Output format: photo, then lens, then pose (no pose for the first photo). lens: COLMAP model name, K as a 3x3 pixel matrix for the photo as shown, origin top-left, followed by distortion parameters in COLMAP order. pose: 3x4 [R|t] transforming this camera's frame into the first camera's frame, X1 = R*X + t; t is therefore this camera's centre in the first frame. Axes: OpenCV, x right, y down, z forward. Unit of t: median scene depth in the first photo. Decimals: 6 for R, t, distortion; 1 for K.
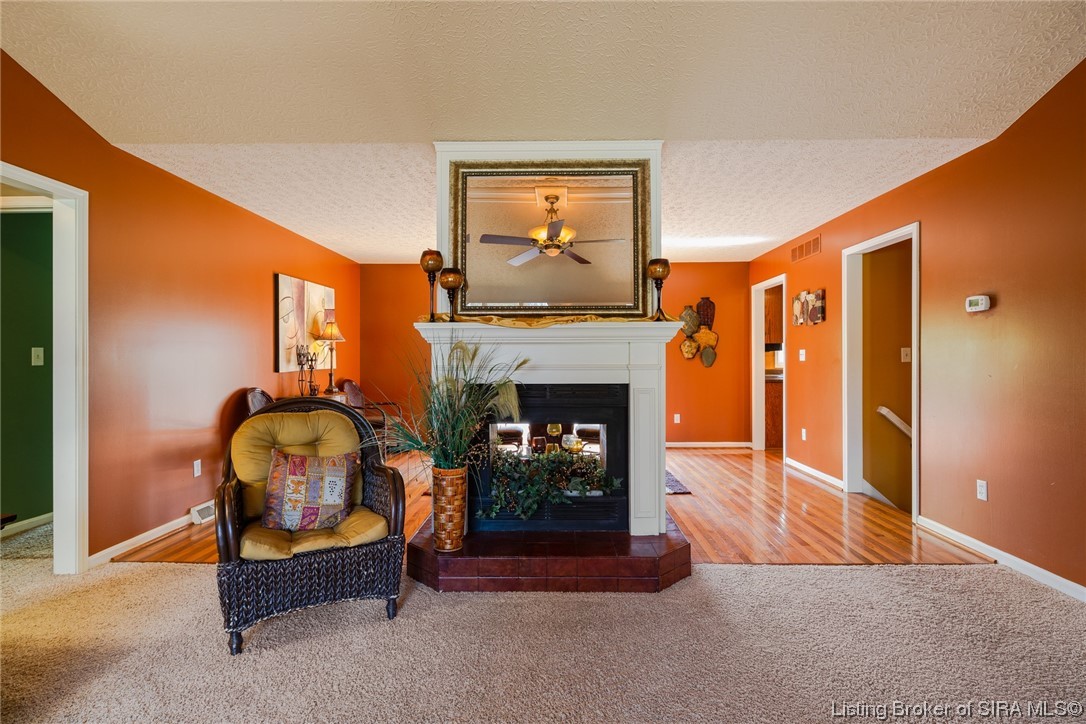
lens RADIAL K [[528.5, 0, 550.7], [0, 528.5, 355.9], [0, 0, 1]] dist [0.004383, -0.003774]
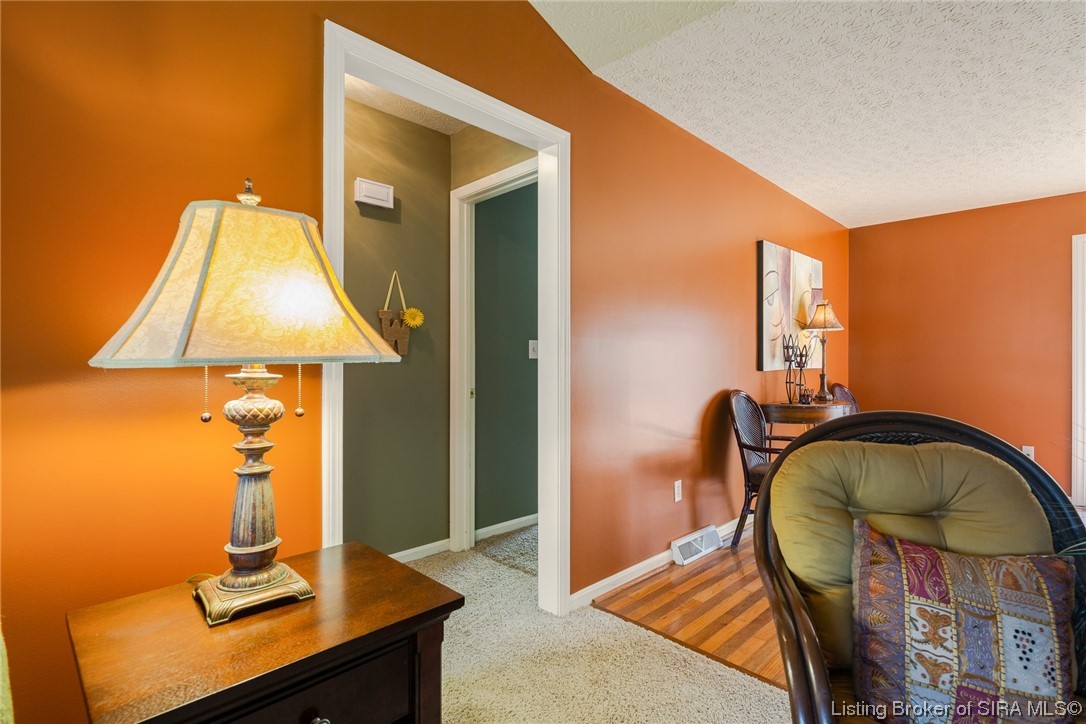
lens RADIAL K [[528.5, 0, 554.3], [0, 528.5, 361.8], [0, 0, 1]] dist [0.004383, -0.003774]
pose [[0.722830, 0.000938, -0.691025, -0.334515], [-0.000445, 1.000000, 0.000892, 0.028938], [0.691026, -0.000337, 0.722830, 0.399562]]
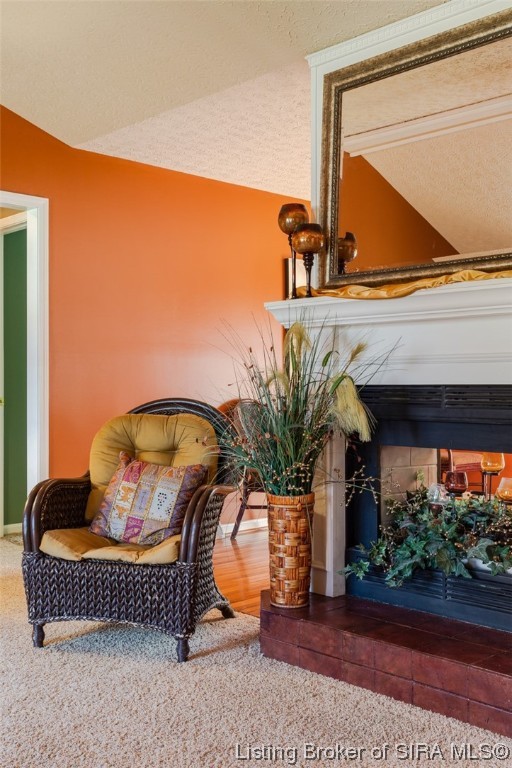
lens RADIAL K [[833.8, 0, 258.6], [0, 833.8, 377.9], [0, 0, 1]] dist [-0.015729, 0.000000]
pose [[0.703265, -0.005361, -0.710908, 0.555563], [0.002629, 0.999984, -0.004940, 0.048922], [0.710923, 0.001605, 0.703268, 0.140583]]
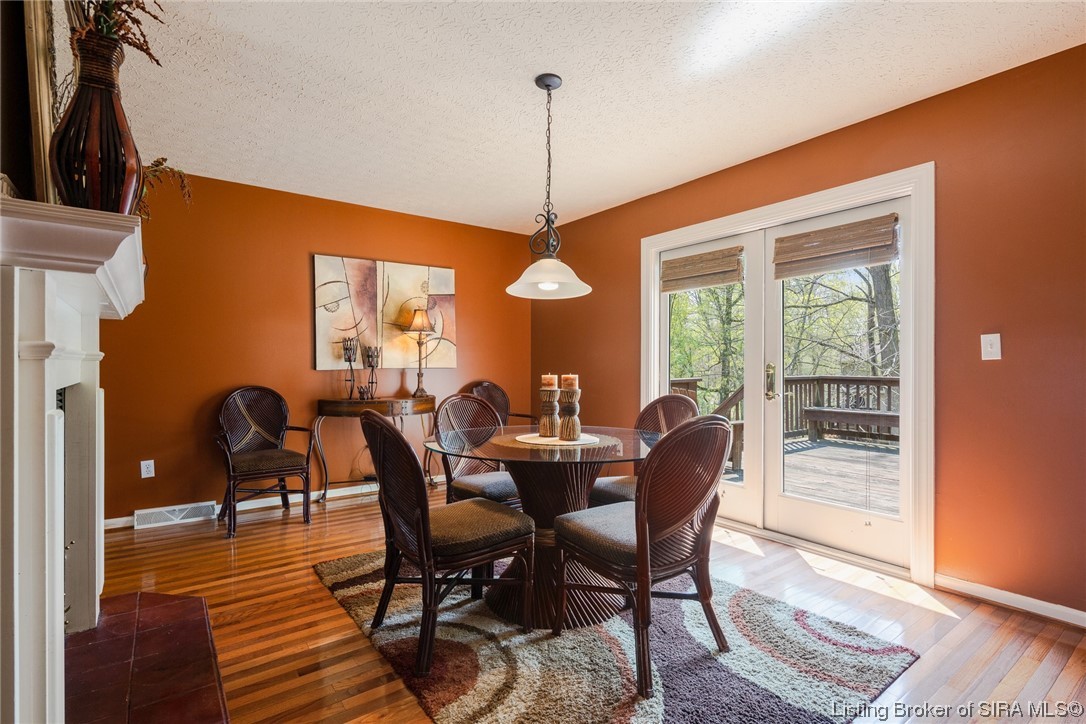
lens RADIAL K [[528.5, 0, 558.5], [0, 528.5, 364.6], [0, 0, 1]] dist [0.004383, -0.003774]
pose [[0.596224, 0.002320, -0.802815, 0.660814], [0.001585, 0.999990, 0.004067, 0.031357], [0.802817, -0.003697, 0.596214, 1.300514]]
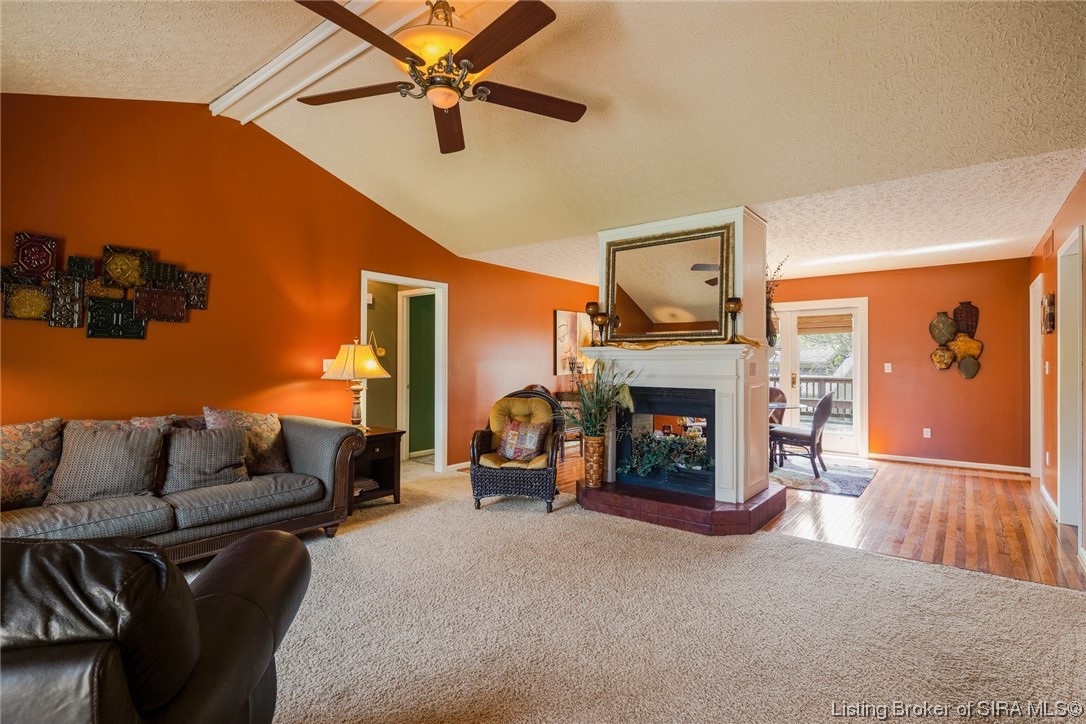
lens RADIAL K [[528.5, 0, 551.3], [0, 528.5, 358.8], [0, 0, 1]] dist [0.004383, -0.003774]
pose [[0.794848, 0.002259, -0.606804, 0.633535], [-0.003060, 0.999995, -0.000285, -0.024448], [0.606800, 0.002084, 0.794852, -0.341928]]
